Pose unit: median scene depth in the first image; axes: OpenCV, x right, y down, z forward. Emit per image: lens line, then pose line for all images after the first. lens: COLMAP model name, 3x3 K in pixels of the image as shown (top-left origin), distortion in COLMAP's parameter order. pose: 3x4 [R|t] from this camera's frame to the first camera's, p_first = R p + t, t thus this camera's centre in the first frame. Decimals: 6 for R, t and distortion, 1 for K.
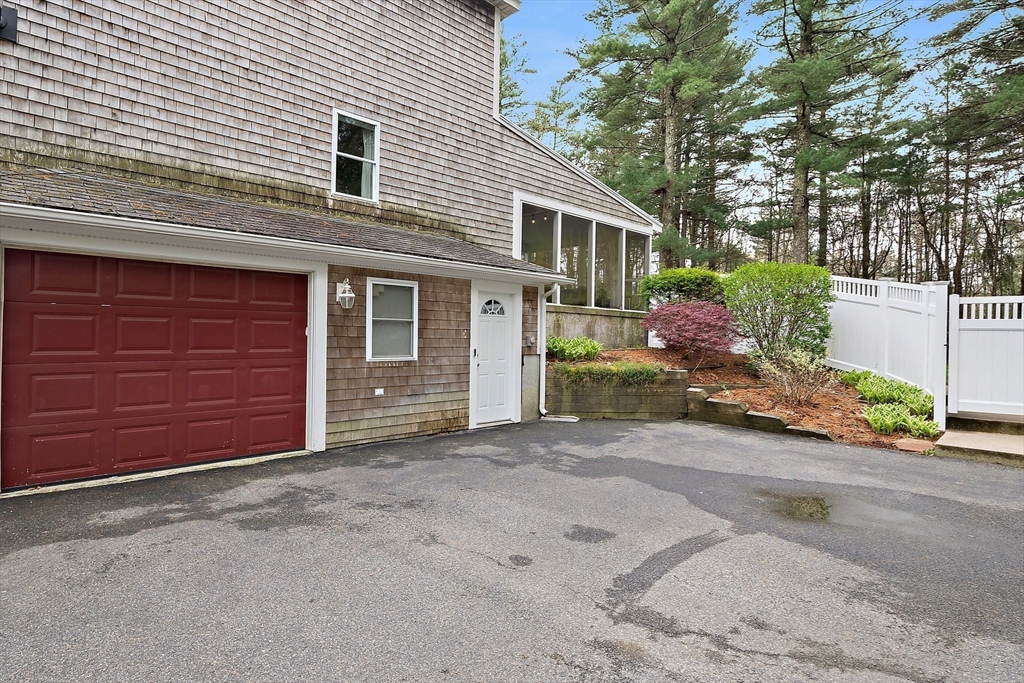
lens RADIAL K [[541.9, 0, 512.5], [0, 541.9, 336.9], [0, 0, 1]] dist [-0.001263, 0.000136]
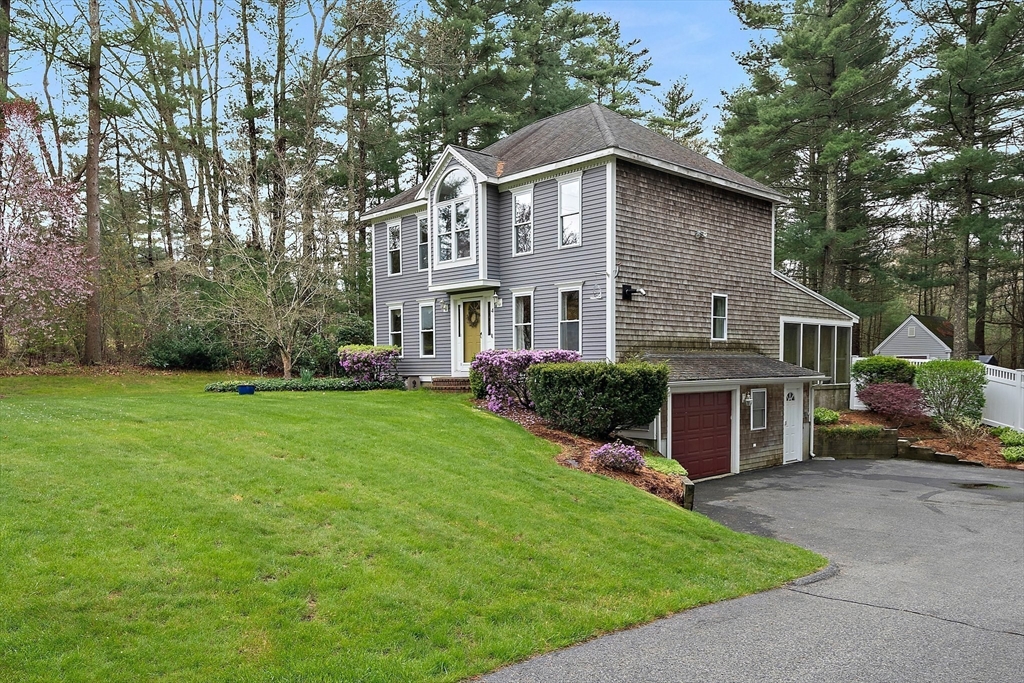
lens RADIAL K [[742.2, 0, 531.7], [0, 742.2, 414.5], [0, 0, 1]] dist [0.014331, 0.002750]
pose [[0.999543, -0.020401, -0.022307, -0.788559], [0.021767, 0.997787, 0.062822, -0.159784], [0.020976, -0.063279, 0.997775, -1.382138]]
